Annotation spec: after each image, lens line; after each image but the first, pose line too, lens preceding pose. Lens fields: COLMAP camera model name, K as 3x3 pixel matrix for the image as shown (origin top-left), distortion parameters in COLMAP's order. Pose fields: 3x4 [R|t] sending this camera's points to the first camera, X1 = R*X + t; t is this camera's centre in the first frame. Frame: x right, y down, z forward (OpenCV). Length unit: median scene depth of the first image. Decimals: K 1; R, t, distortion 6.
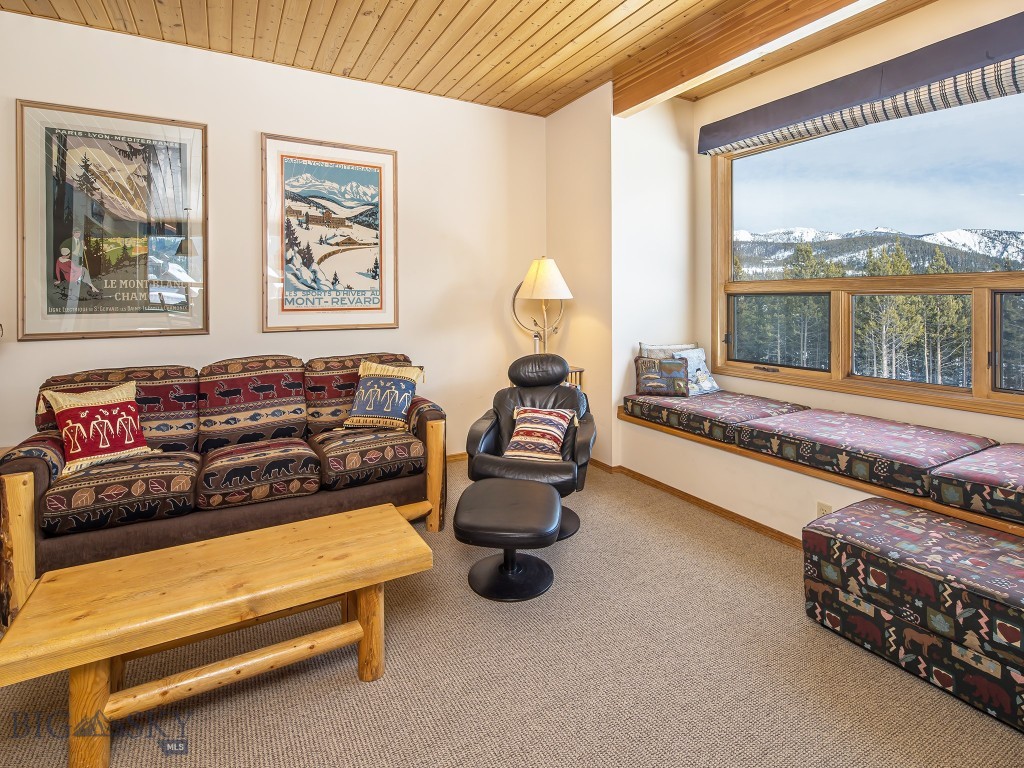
lens RADIAL K [[500.4, 0, 499.0], [0, 500.4, 299.2], [0, 0, 1]] dist [-0.001159, -0.001802]
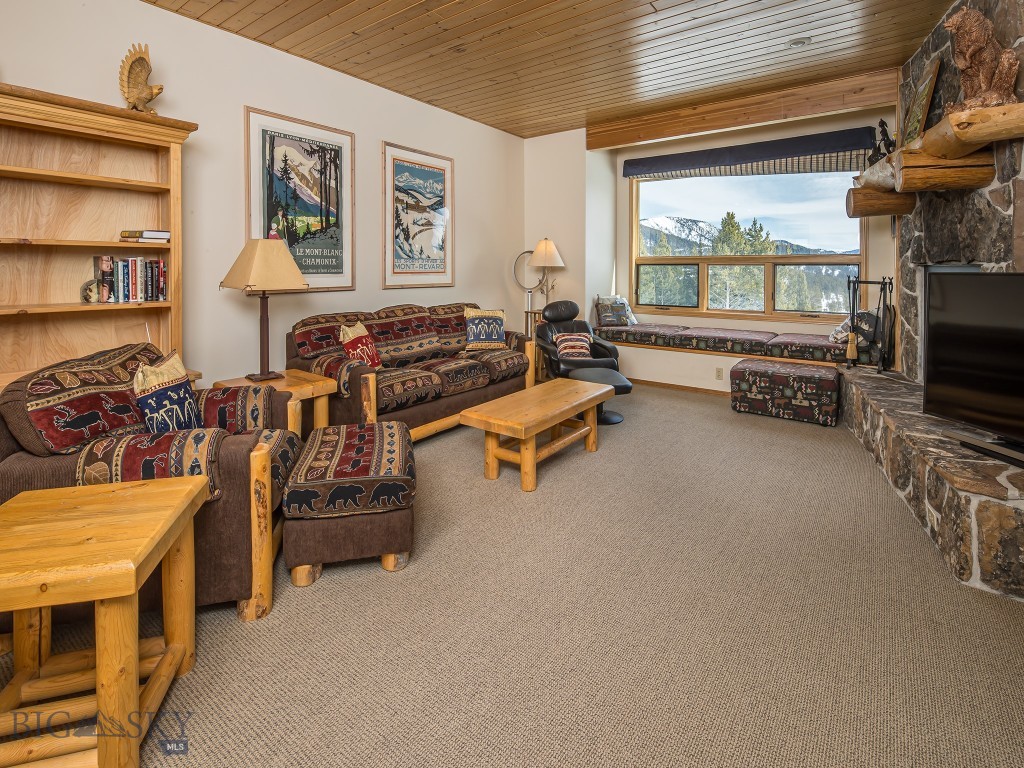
lens RADIAL K [[493.0, 0, 504.8], [0, 493.0, 266.9], [0, 0, 1]] dist [0.002338, -0.000370]
pose [[0.911803, 0.007053, 0.410567, -0.786938], [-0.005402, 0.999972, -0.005181, 0.012216], [-0.410592, 0.002506, 0.911816, -0.378968]]
